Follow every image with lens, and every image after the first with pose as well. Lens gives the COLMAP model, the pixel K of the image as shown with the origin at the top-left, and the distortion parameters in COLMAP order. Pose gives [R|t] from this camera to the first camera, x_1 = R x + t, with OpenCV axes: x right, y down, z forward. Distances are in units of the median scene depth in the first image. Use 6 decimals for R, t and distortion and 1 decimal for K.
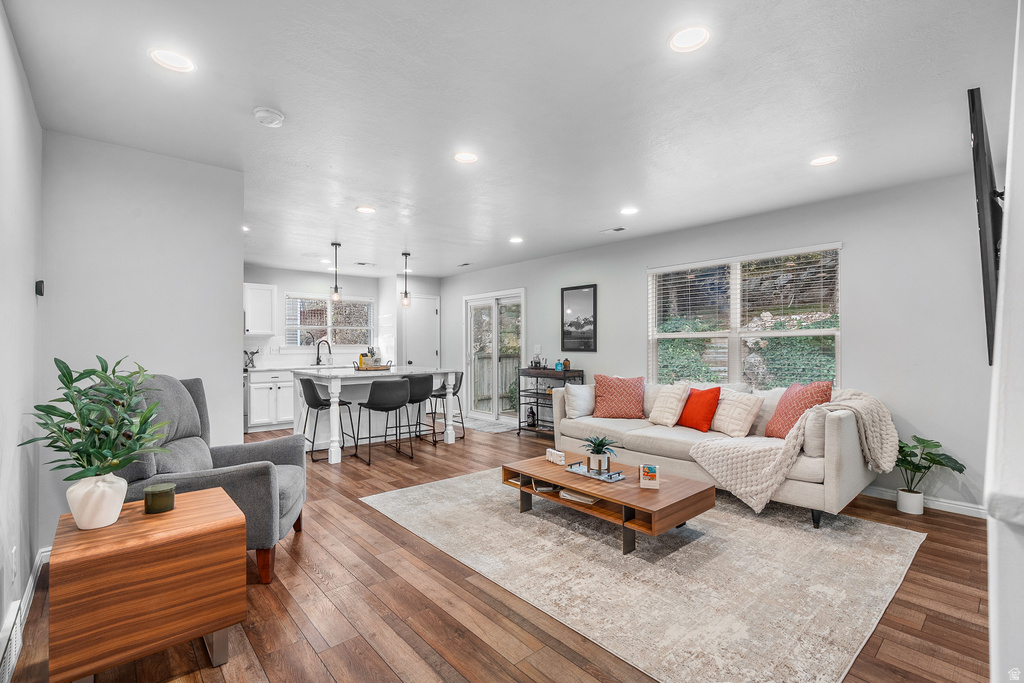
lens RADIAL K [[461.8, 0, 509.5], [0, 461.8, 345.6], [0, 0, 1]] dist [-0.008416, 0.000528]
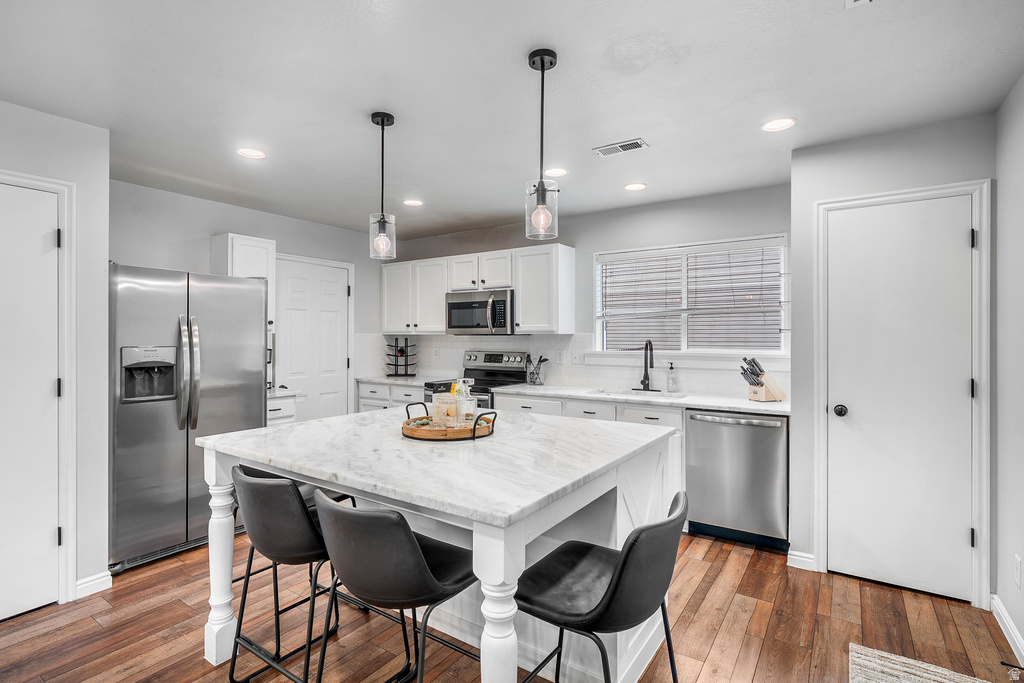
lens RADIAL K [[503.2, 0, 518.0], [0, 503.2, 322.0], [0, 0, 1]] dist [0.000930, 0.000013]
pose [[0.269456, -0.025395, -0.962678, 0.128375], [-0.002217, 0.999633, -0.026991, -0.030730], [0.963010, 0.009407, 0.269301, 1.393758]]
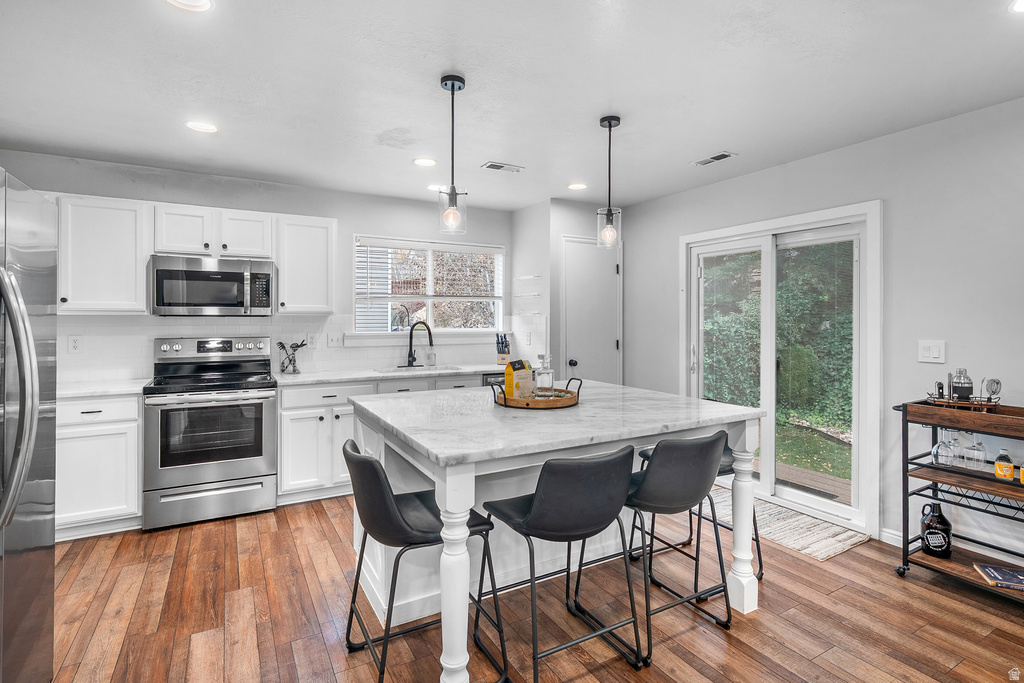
lens RADIAL K [[503.2, 0, 518.0], [0, 503.2, 322.0], [0, 0, 1]] dist [0.000930, 0.000013]
pose [[0.981659, 0.005261, -0.190574, -0.337024], [-0.004360, 0.999977, 0.005149, -0.028299], [0.190597, -0.004224, 0.981659, 0.834217]]
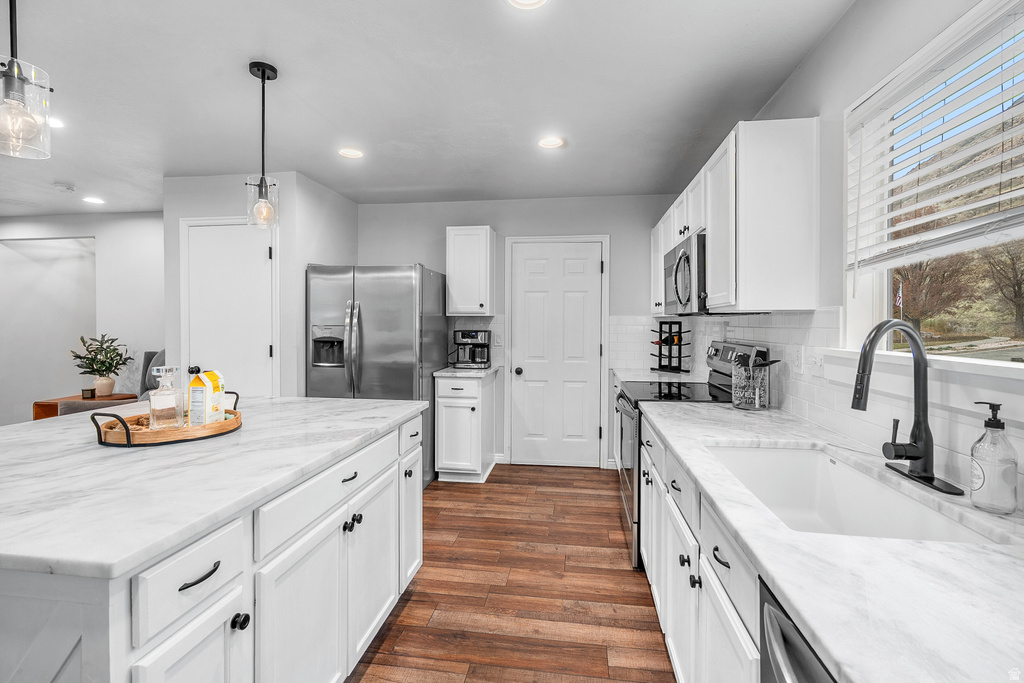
lens RADIAL K [[468.0, 0, 506.7], [0, 468.0, 321.4], [0, 0, 1]] dist [-0.000639, 0.000062]
pose [[-0.760804, 0.001197, -0.648980, -0.385843], [-0.000590, 0.999997, 0.002536, -0.024717], [0.648981, 0.002313, -0.760801, 1.971099]]
